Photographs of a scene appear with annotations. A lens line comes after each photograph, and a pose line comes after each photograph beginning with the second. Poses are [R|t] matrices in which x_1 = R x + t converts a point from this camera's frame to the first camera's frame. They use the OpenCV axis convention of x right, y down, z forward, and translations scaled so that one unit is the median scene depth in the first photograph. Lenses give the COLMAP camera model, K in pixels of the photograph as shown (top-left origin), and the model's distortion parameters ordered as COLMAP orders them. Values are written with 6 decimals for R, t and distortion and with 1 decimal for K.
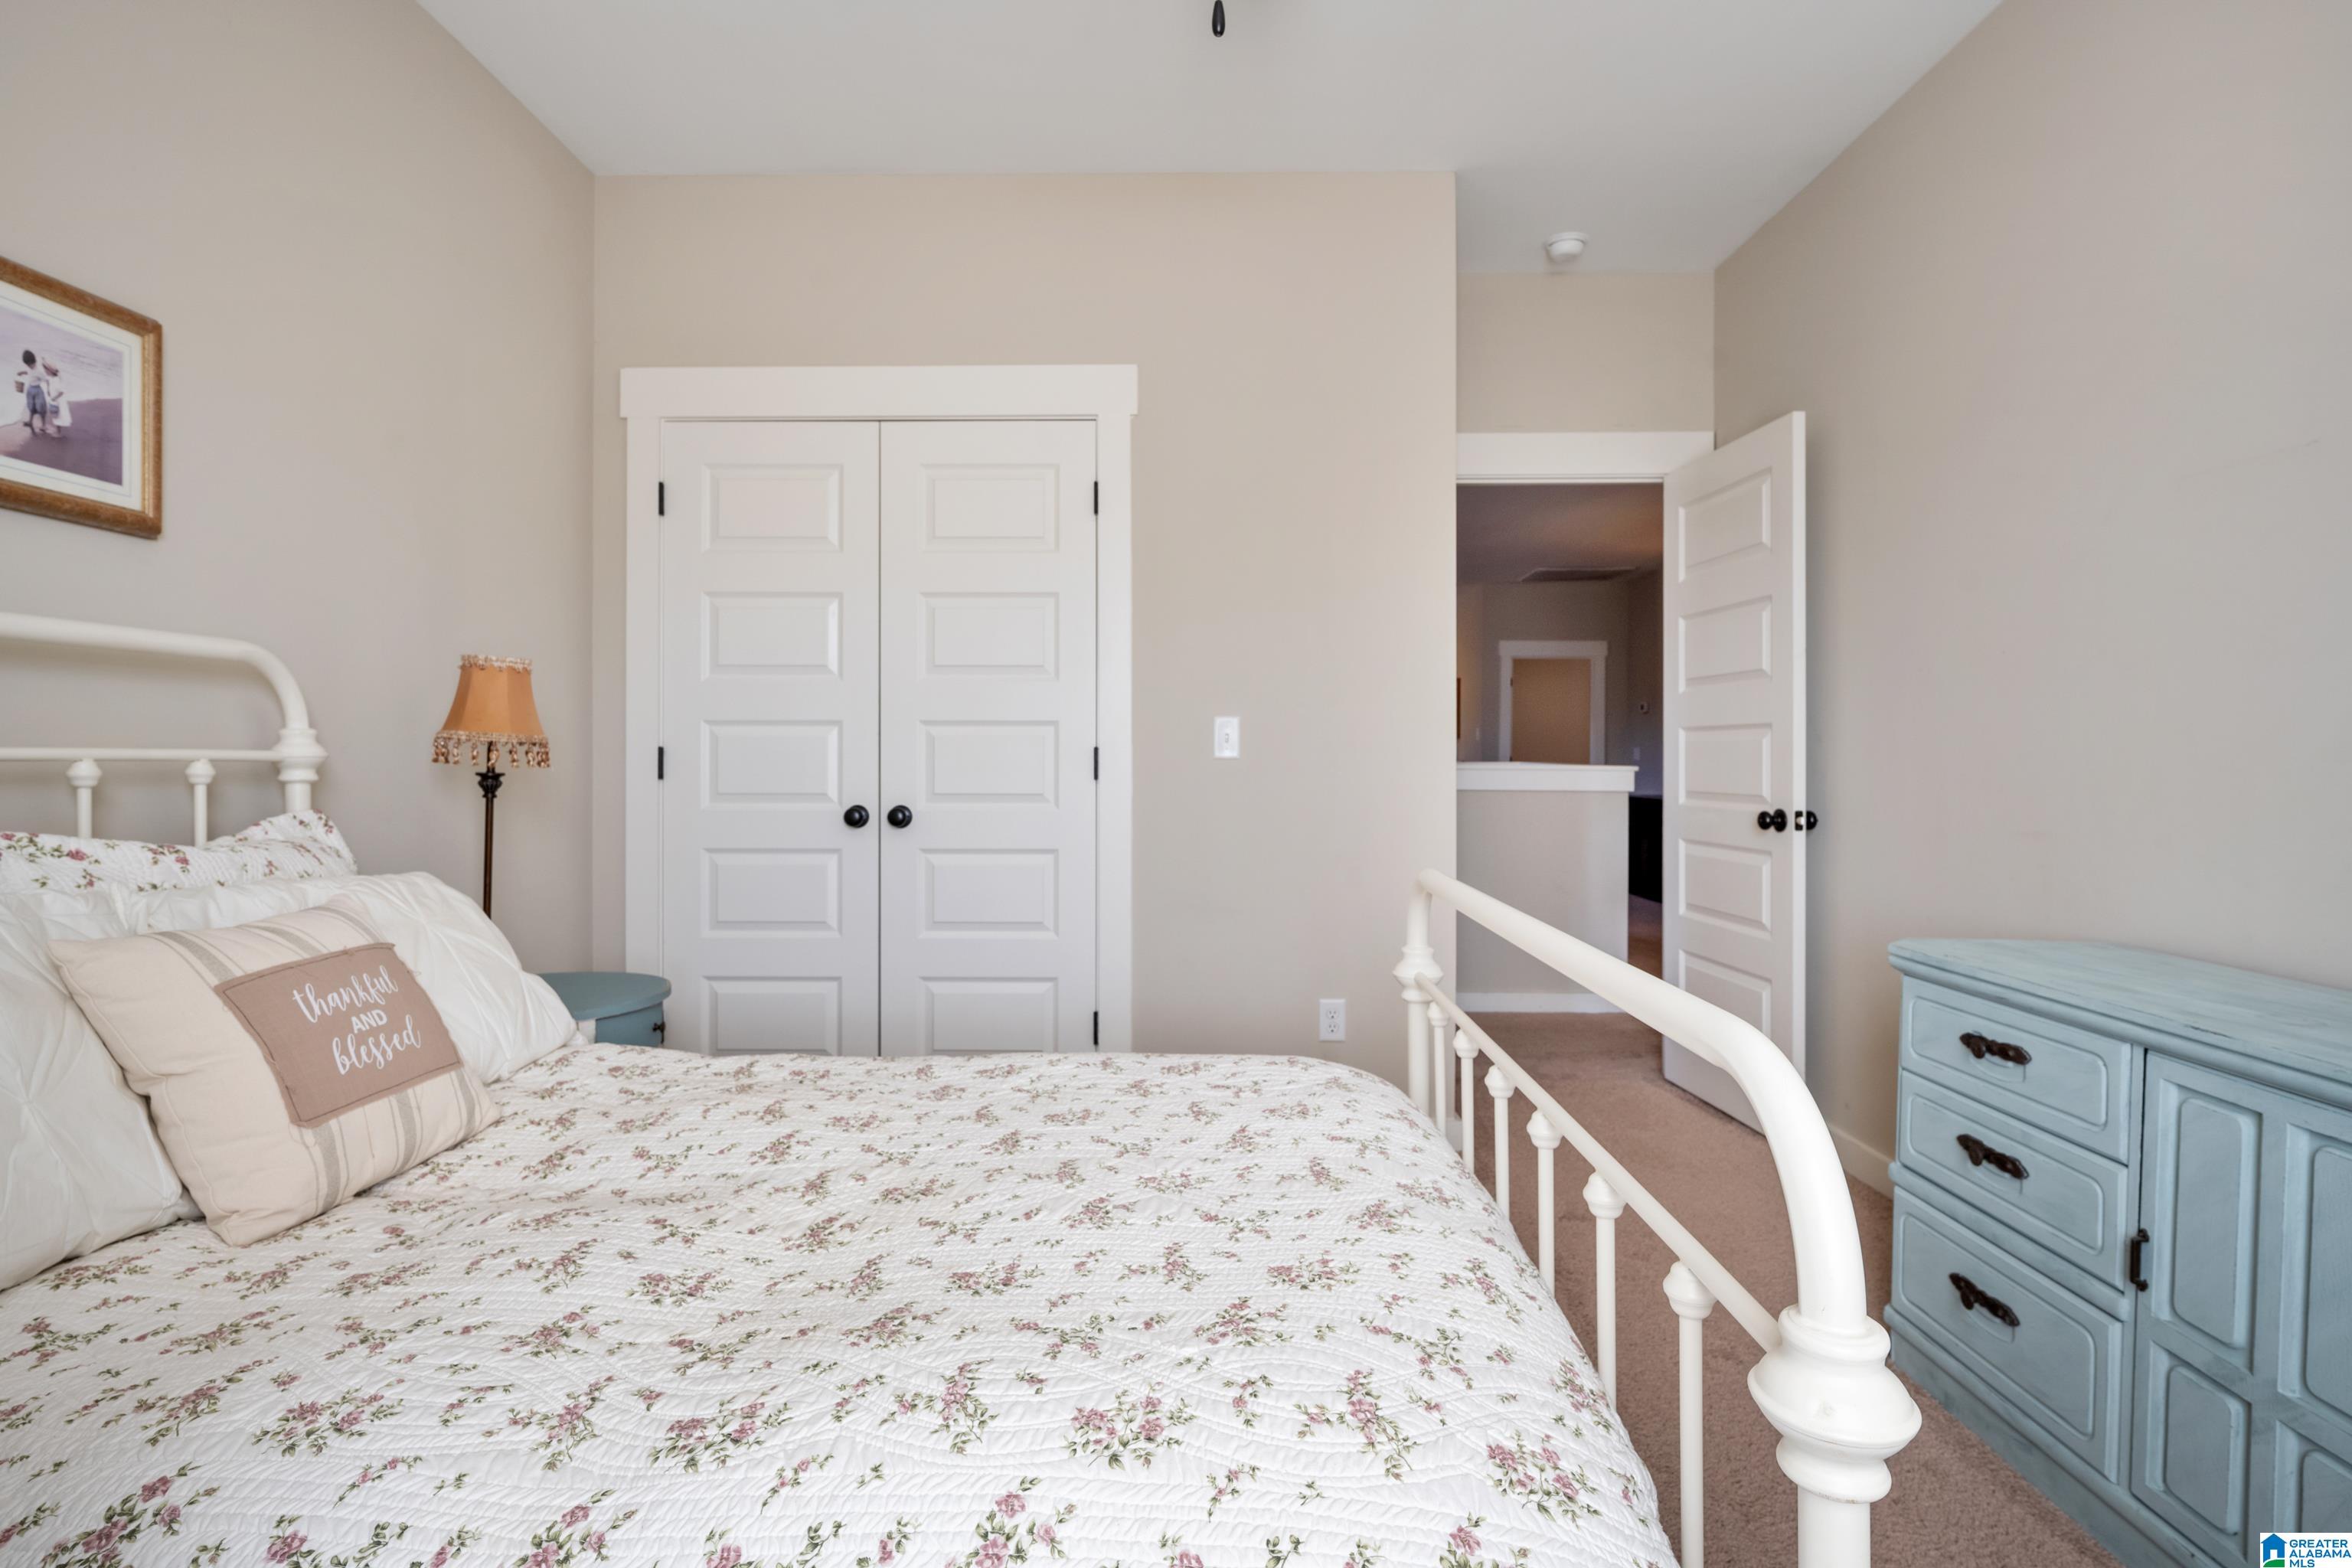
lens RADIAL K [[1219.3, 0, 1178.1], [0, 1219.3, 773.3], [0, 0, 1]] dist [0.001594, 0.000923]
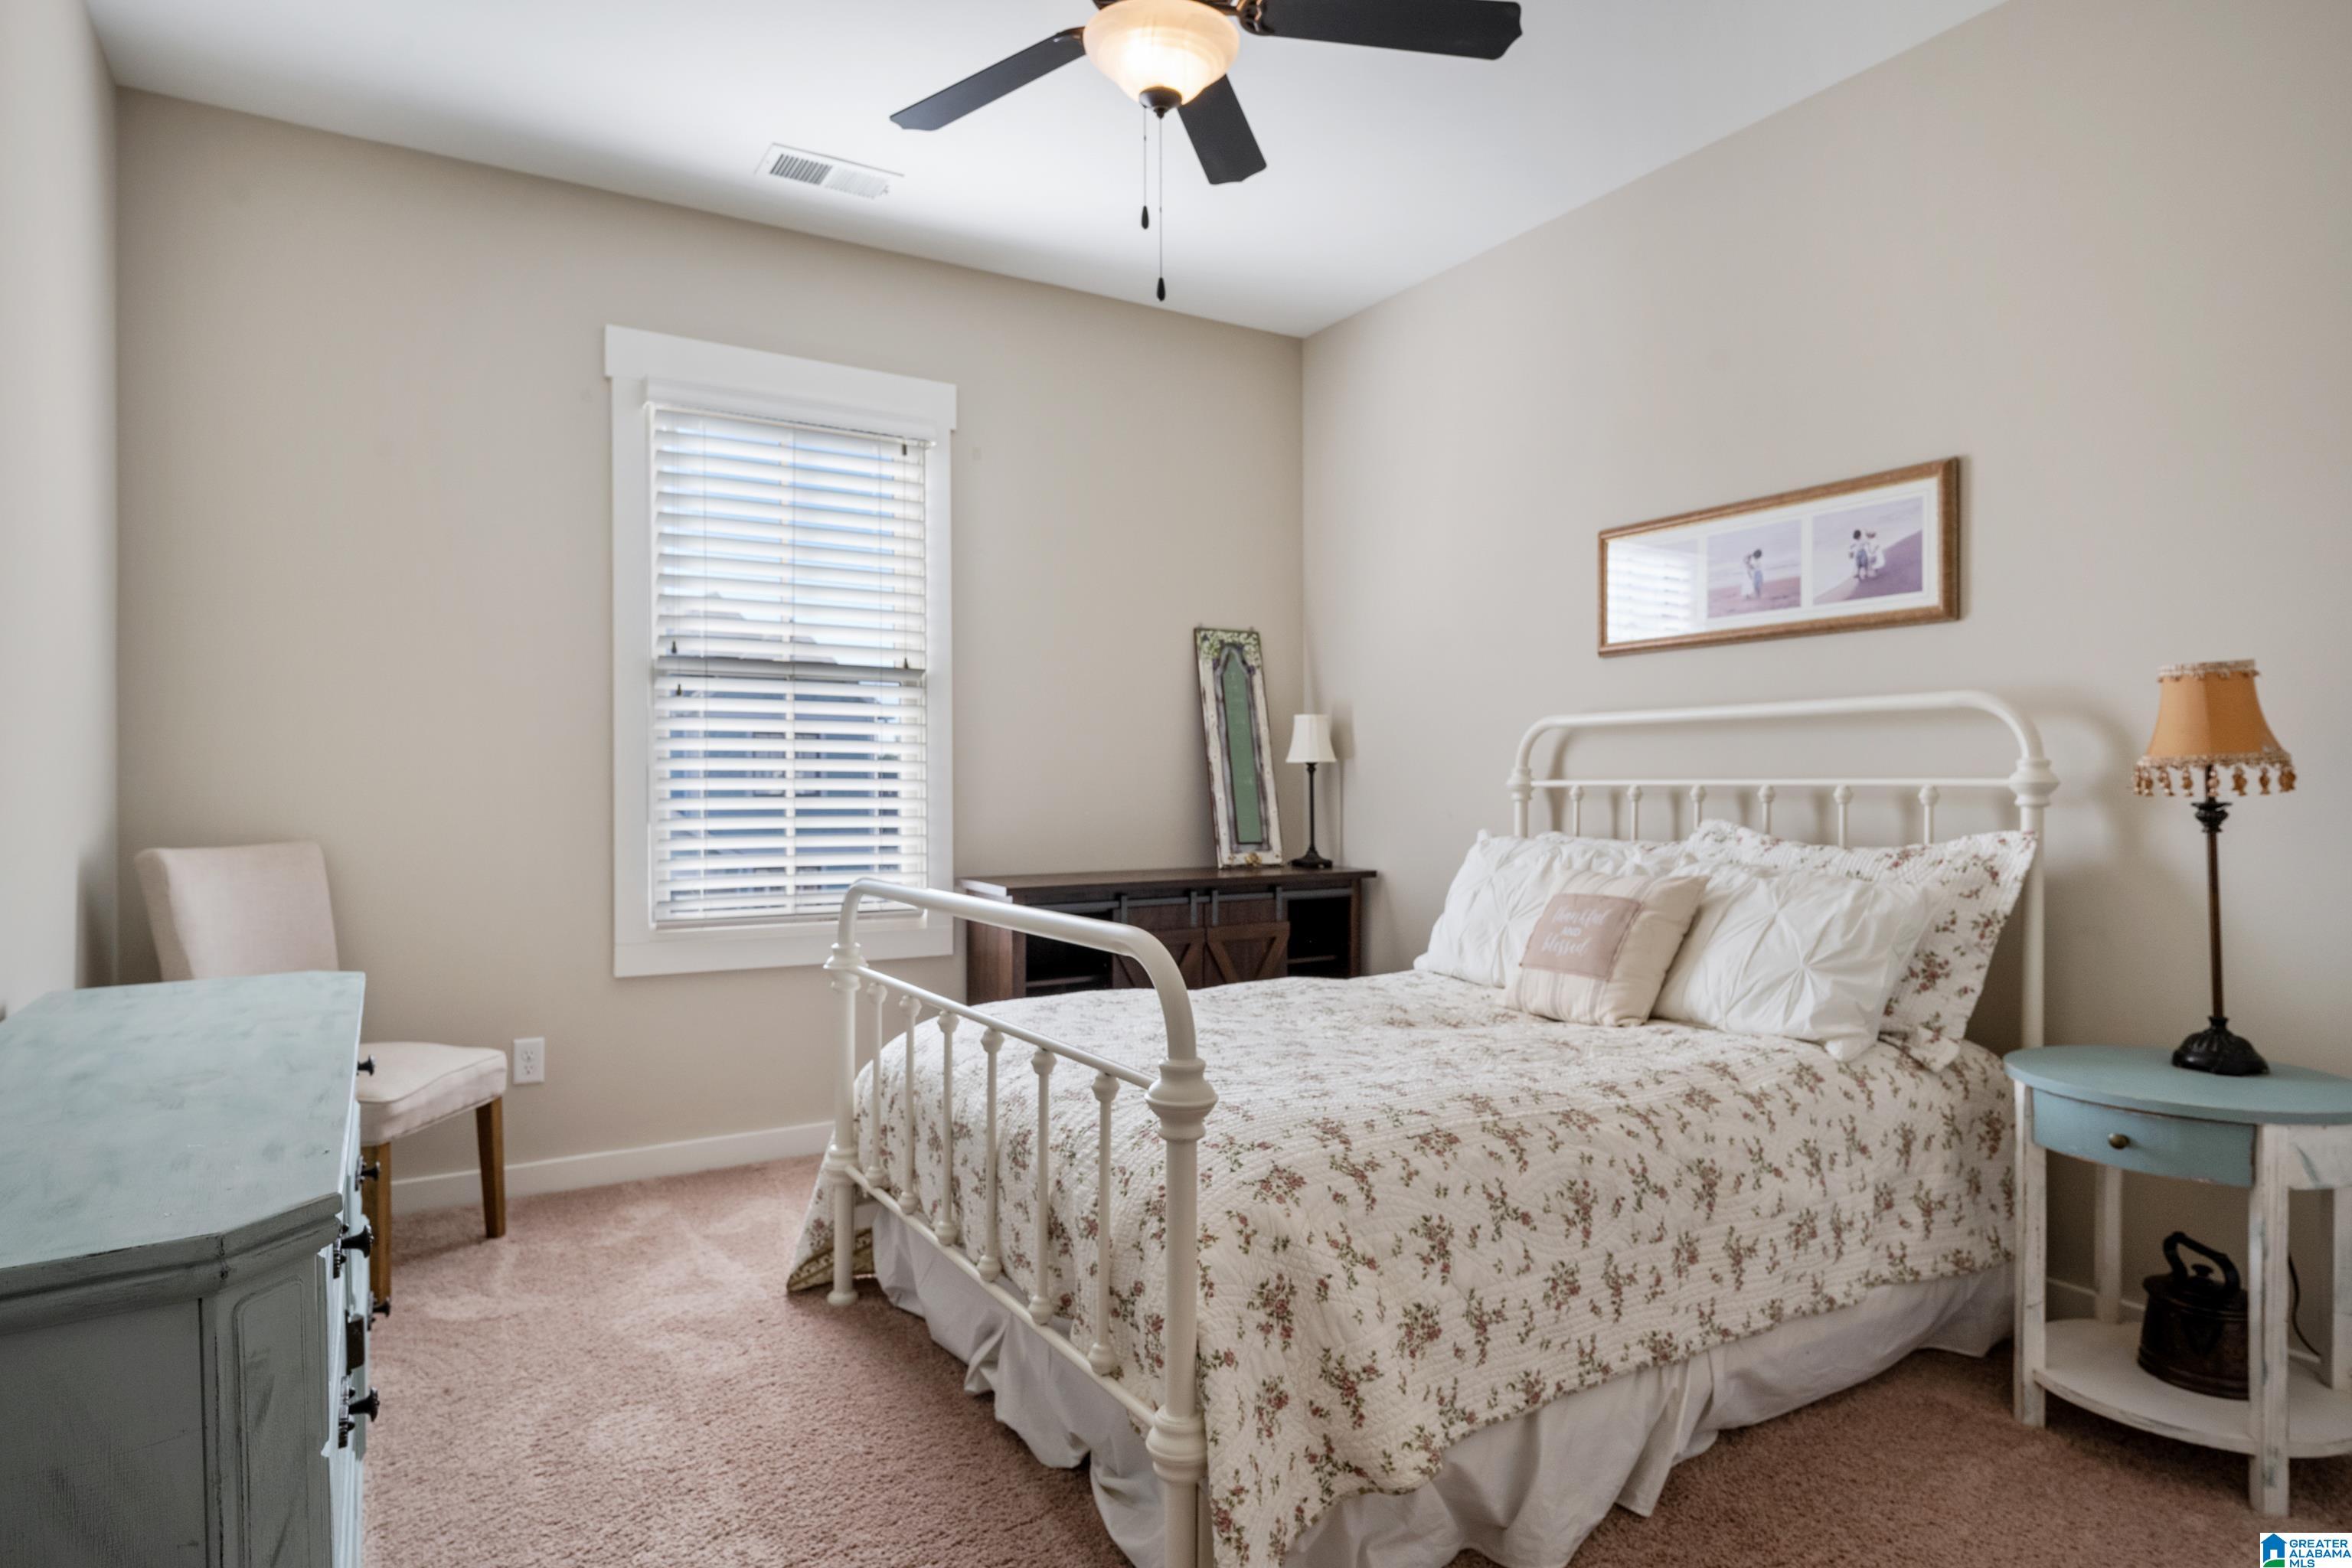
lens RADIAL K [[1330.5, 0, 1176.1], [0, 1330.5, 788.9], [0, 0, 1]] dist [0.002130, 0.000436]
pose [[-0.845454, 0.004350, -0.534031, 0.696538], [-0.007170, 0.999784, 0.019494, -0.030917], [0.534001, 0.020310, -0.845240, 1.862028]]
